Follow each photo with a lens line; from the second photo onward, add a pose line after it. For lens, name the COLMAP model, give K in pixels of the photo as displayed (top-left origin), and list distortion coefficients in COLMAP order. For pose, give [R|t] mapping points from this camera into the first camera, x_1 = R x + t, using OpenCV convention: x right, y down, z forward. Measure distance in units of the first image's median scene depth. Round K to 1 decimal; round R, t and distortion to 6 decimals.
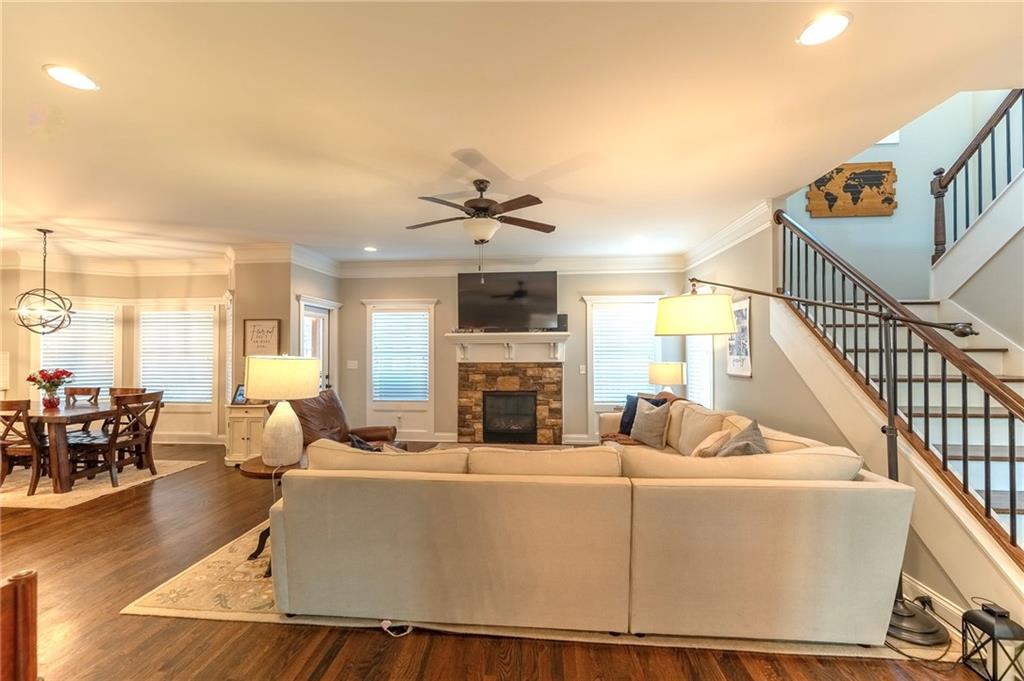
lens RADIAL K [[412.7, 0, 509.5], [0, 412.7, 343.1], [0, 0, 1]] dist [-0.003648, -0.000297]
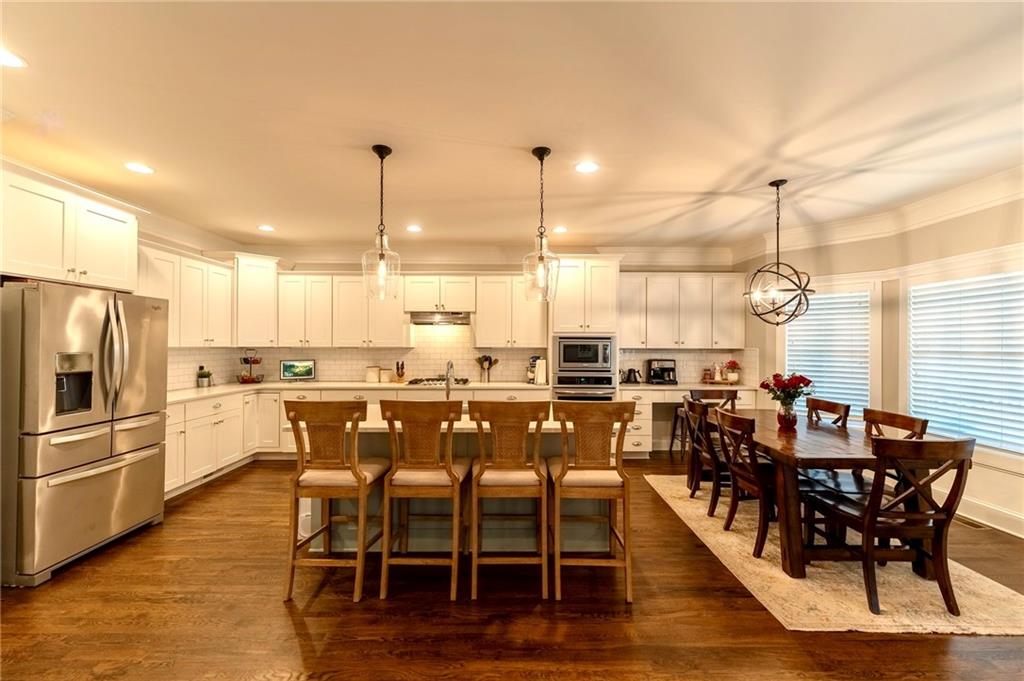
lens RADIAL K [[412.7, 0, 514.1], [0, 412.7, 341.5], [0, 0, 1]] dist [-0.003648, -0.000297]
pose [[0.092858, -0.004705, -0.995668, -0.333239], [0.006962, 0.999967, -0.004076, 0.005544], [0.995655, -0.006553, 0.092888, 0.345347]]
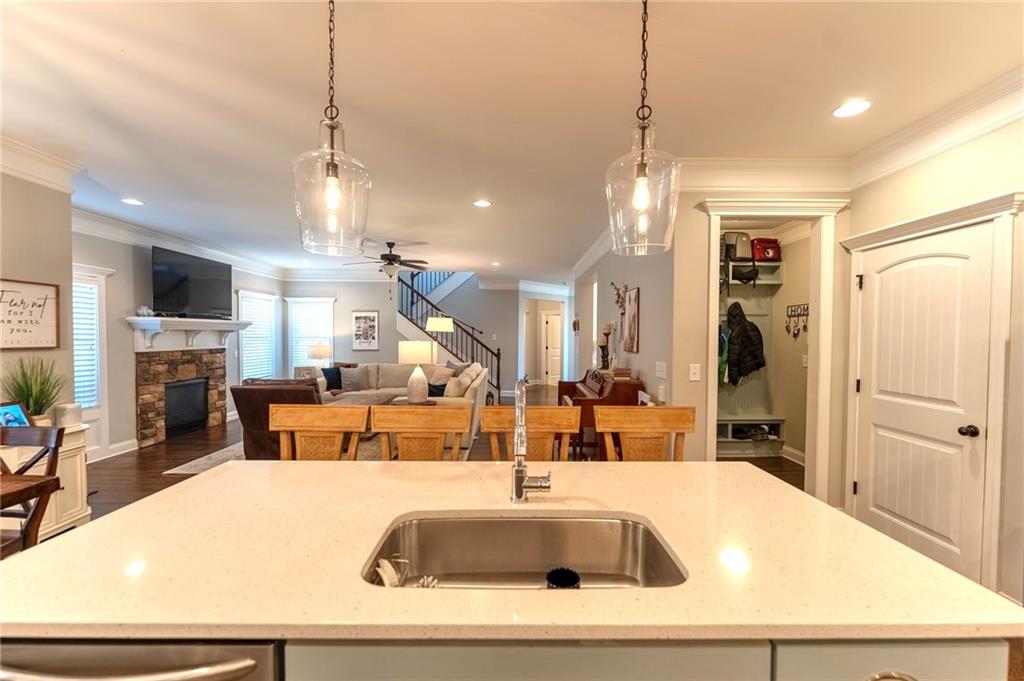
lens RADIAL K [[412.7, 0, 515.4], [0, 412.7, 345.4], [0, 0, 1]] dist [-0.003648, -0.000297]
pose [[-0.092135, -0.021196, 0.995521, -1.032917], [-0.016853, 0.999663, 0.019724, 0.004831], [-0.995604, -0.014960, -0.092461, 0.336139]]
